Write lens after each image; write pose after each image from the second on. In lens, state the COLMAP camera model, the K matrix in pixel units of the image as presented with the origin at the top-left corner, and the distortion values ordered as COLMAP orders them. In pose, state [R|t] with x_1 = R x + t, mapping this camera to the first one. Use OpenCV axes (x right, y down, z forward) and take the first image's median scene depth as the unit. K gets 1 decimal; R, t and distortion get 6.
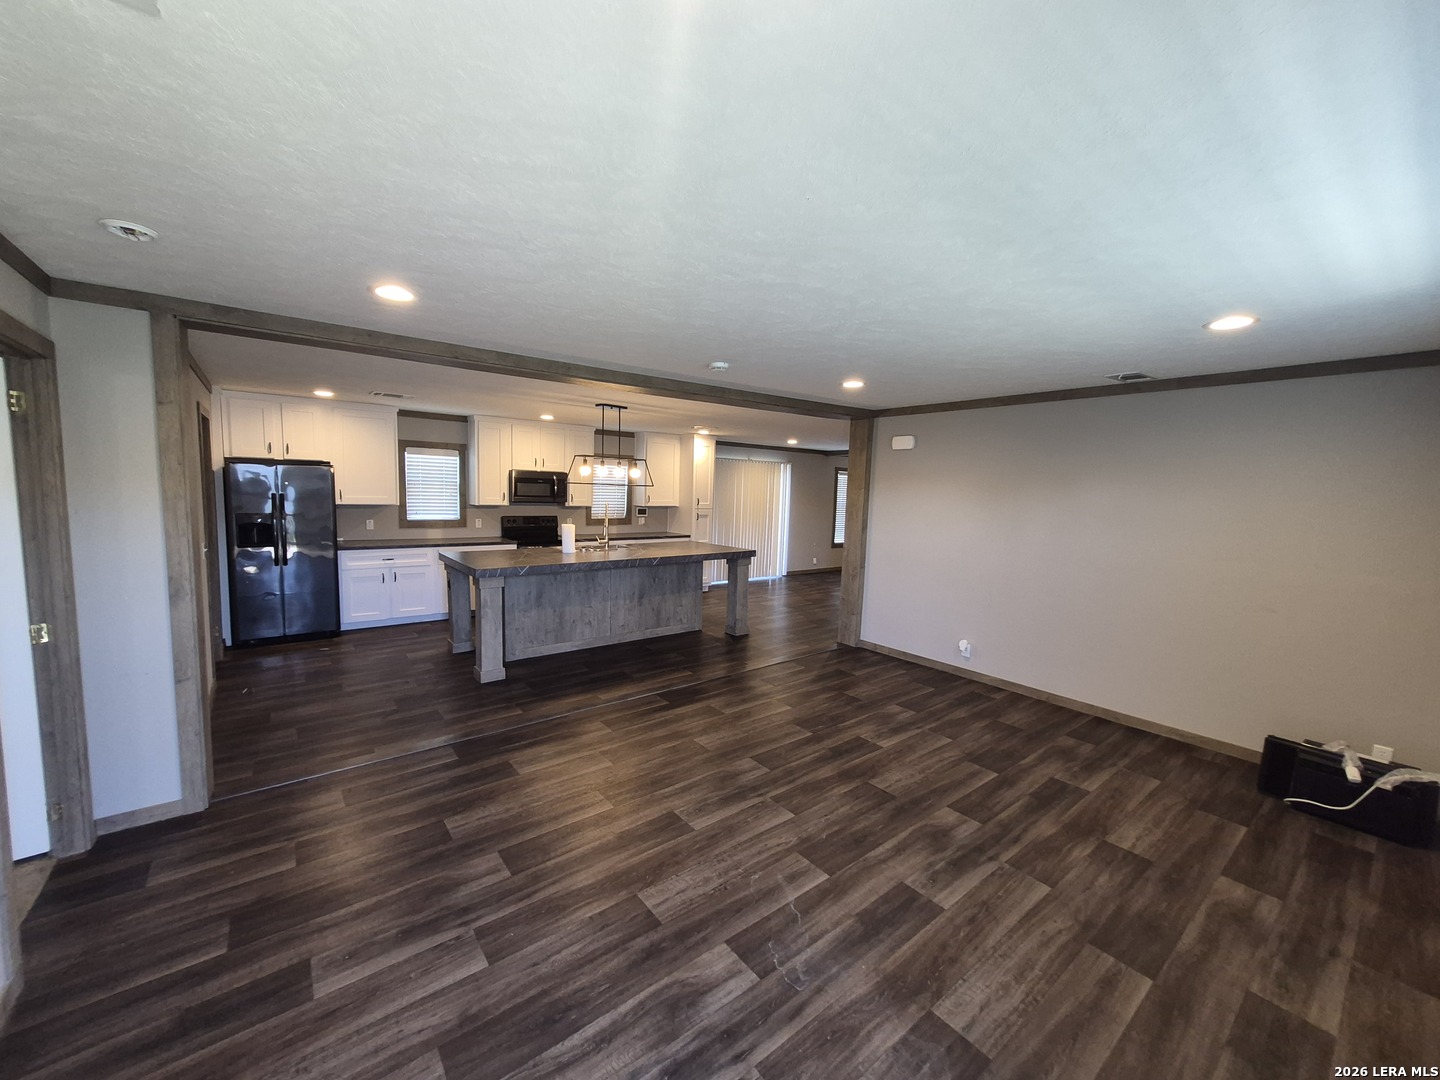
lens RADIAL K [[564.2, 0, 703.2], [0, 564.2, 546.5], [0, 0, 1]] dist [0.003803, 0.000158]
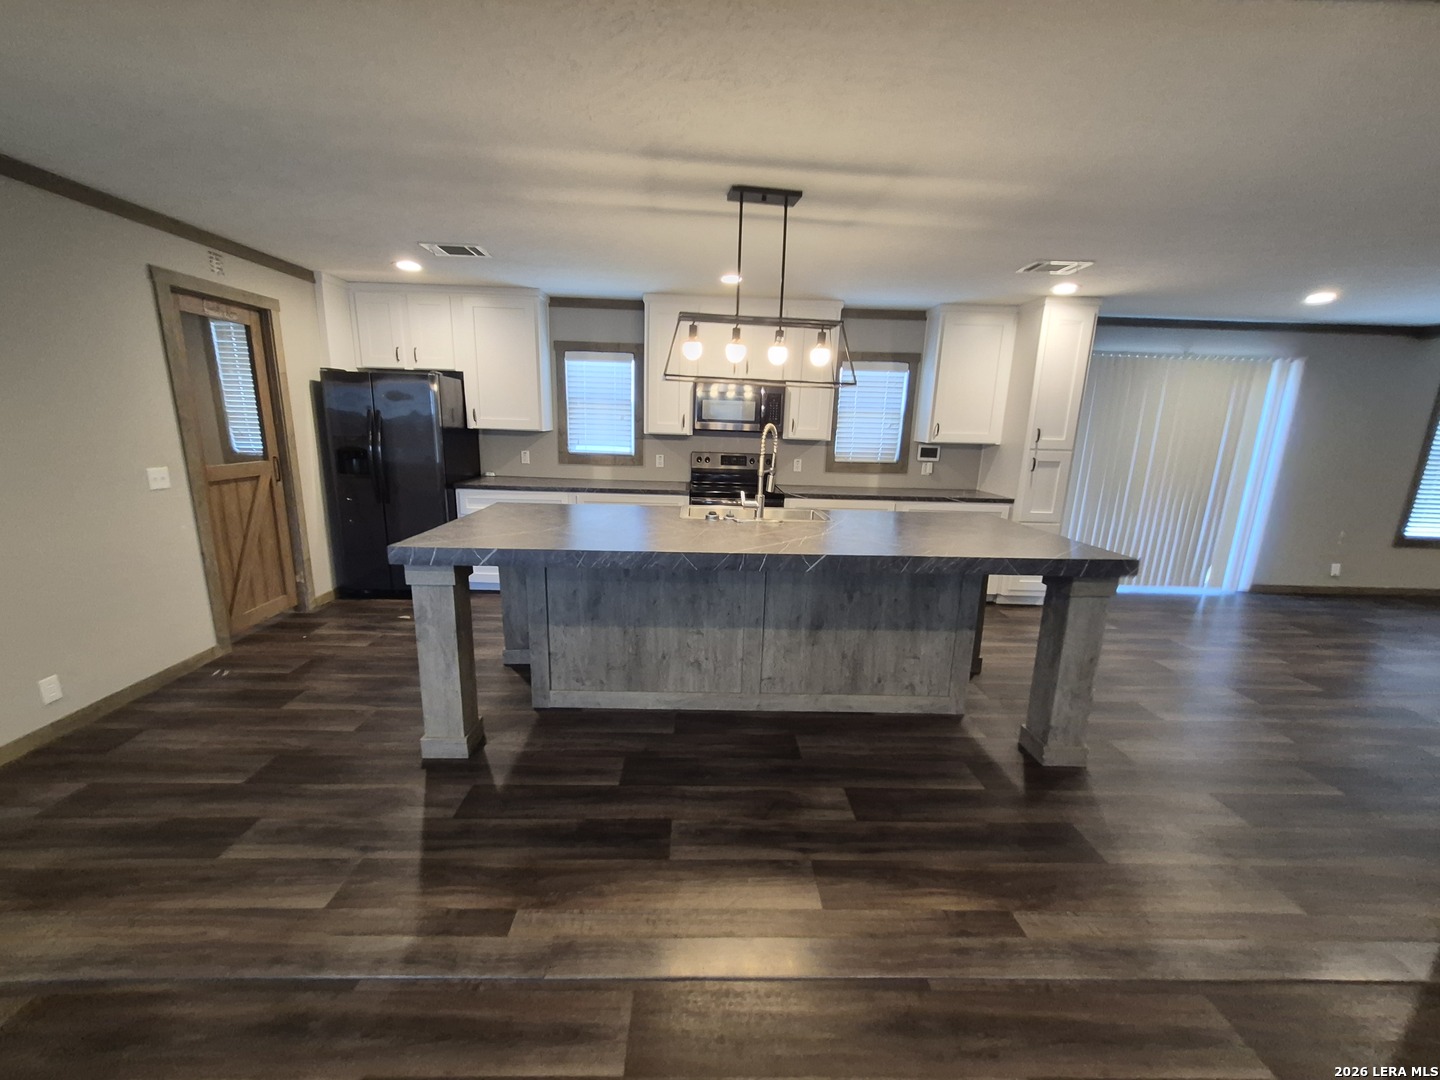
lens RADIAL K [[558.9, 0, 708.0], [0, 558.9, 547.2], [0, 0, 1]] dist [0.004321, 0.000177]
pose [[0.805892, 0.125828, -0.578538, 0.081318], [-0.067050, 0.990266, 0.121975, -0.028942], [0.588254, -0.059508, 0.806484, 0.576918]]
